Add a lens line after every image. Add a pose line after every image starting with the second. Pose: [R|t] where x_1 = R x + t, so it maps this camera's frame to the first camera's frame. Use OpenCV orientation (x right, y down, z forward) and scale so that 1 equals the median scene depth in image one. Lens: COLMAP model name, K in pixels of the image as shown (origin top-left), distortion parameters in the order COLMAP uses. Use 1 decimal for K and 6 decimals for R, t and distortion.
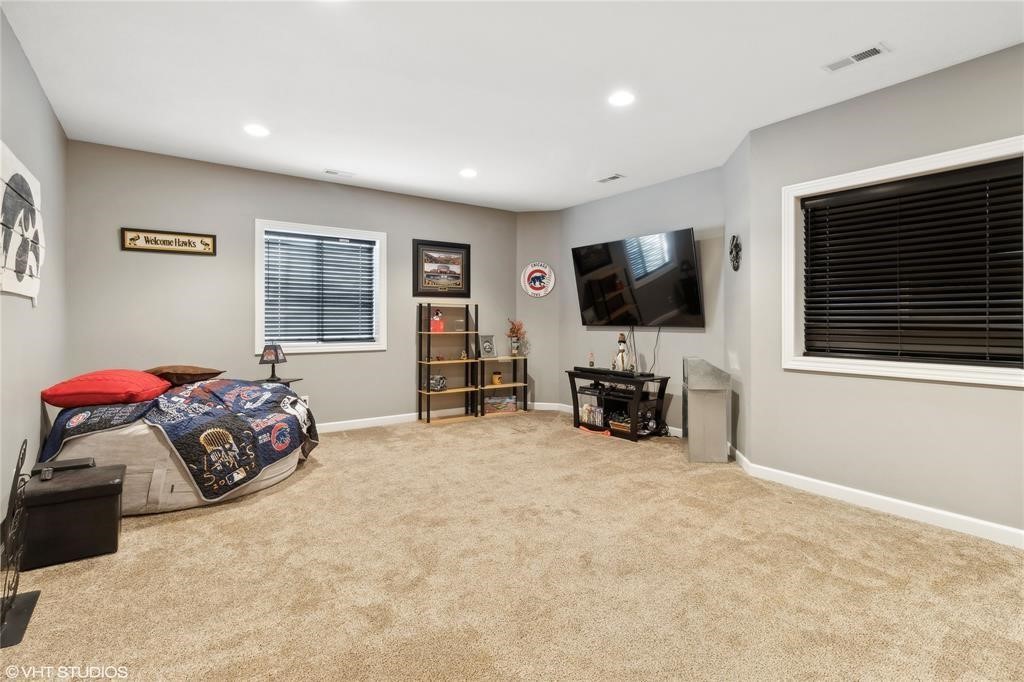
lens RADIAL K [[490.0, 0, 521.3], [0, 490.0, 323.2], [0, 0, 1]] dist [0.006021, 0.000905]
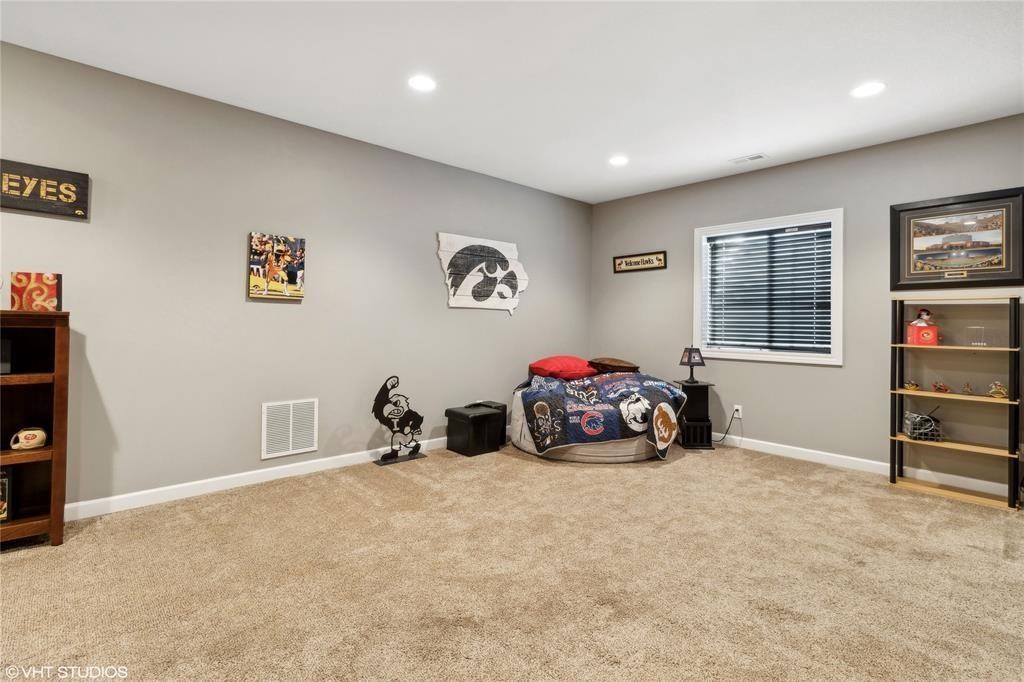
lens RADIAL K [[490.0, 0, 521.3], [0, 490.0, 323.2], [0, 0, 1]] dist [0.006021, 0.000905]
pose [[0.134030, -0.000269, -0.990977, 0.414170], [-0.017153, 0.999850, -0.002592, 0.000625], [0.990829, 0.017346, 0.134005, 0.439665]]
